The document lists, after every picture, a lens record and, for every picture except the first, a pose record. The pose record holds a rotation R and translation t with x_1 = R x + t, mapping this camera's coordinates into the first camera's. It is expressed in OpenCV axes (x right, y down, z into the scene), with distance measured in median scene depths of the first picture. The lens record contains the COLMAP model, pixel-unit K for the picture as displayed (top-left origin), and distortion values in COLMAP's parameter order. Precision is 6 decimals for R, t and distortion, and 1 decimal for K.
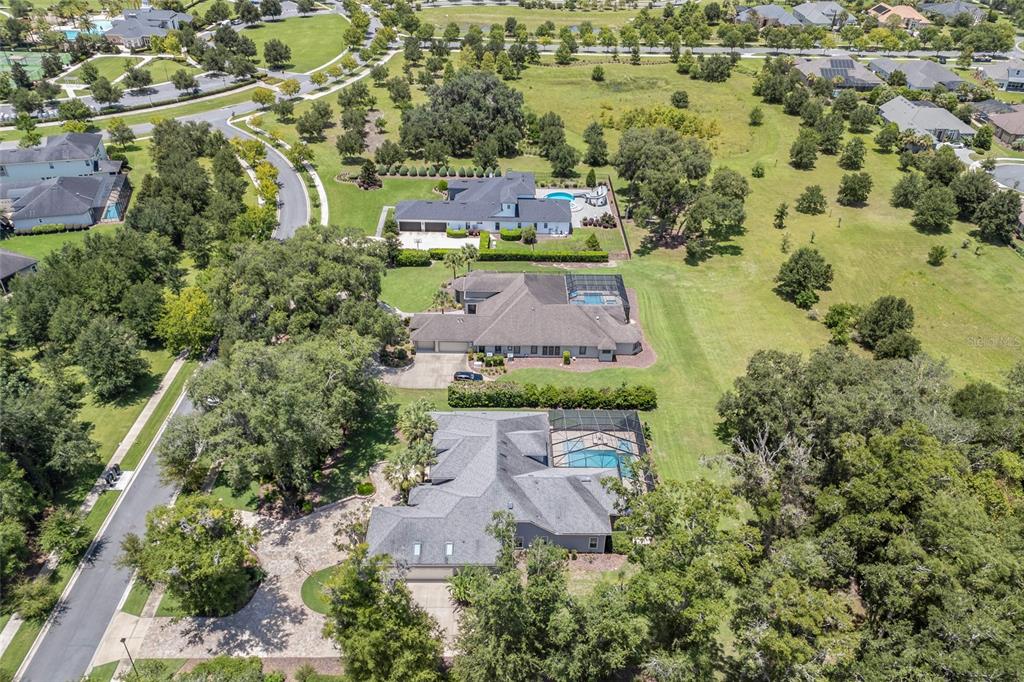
lens RADIAL K [[765.4, 0, 510.4], [0, 765.4, 341.6], [0, 0, 1]] dist [0.013349, 0.004192]
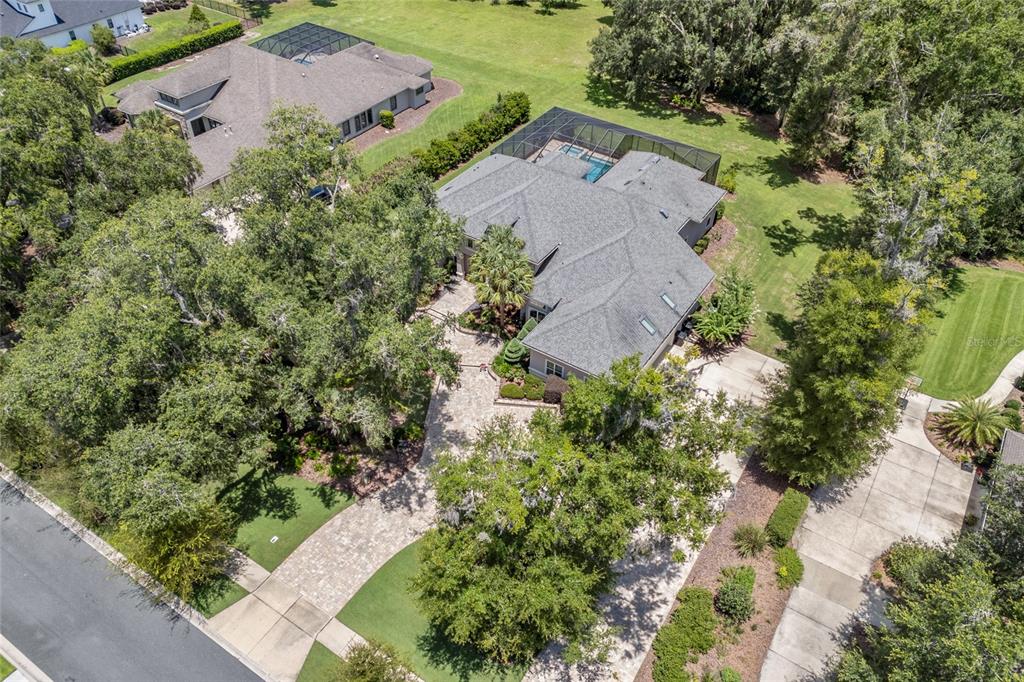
lens RADIAL K [[765.4, 0, 510.6], [0, 765.4, 339.0], [0, 0, 1]] dist [0.013349, 0.004192]
pose [[0.551539, -0.546831, 0.629906, -0.428929], [0.442954, 0.831878, 0.334320, 0.003415], [-0.706821, 0.094629, 0.701034, 0.436182]]
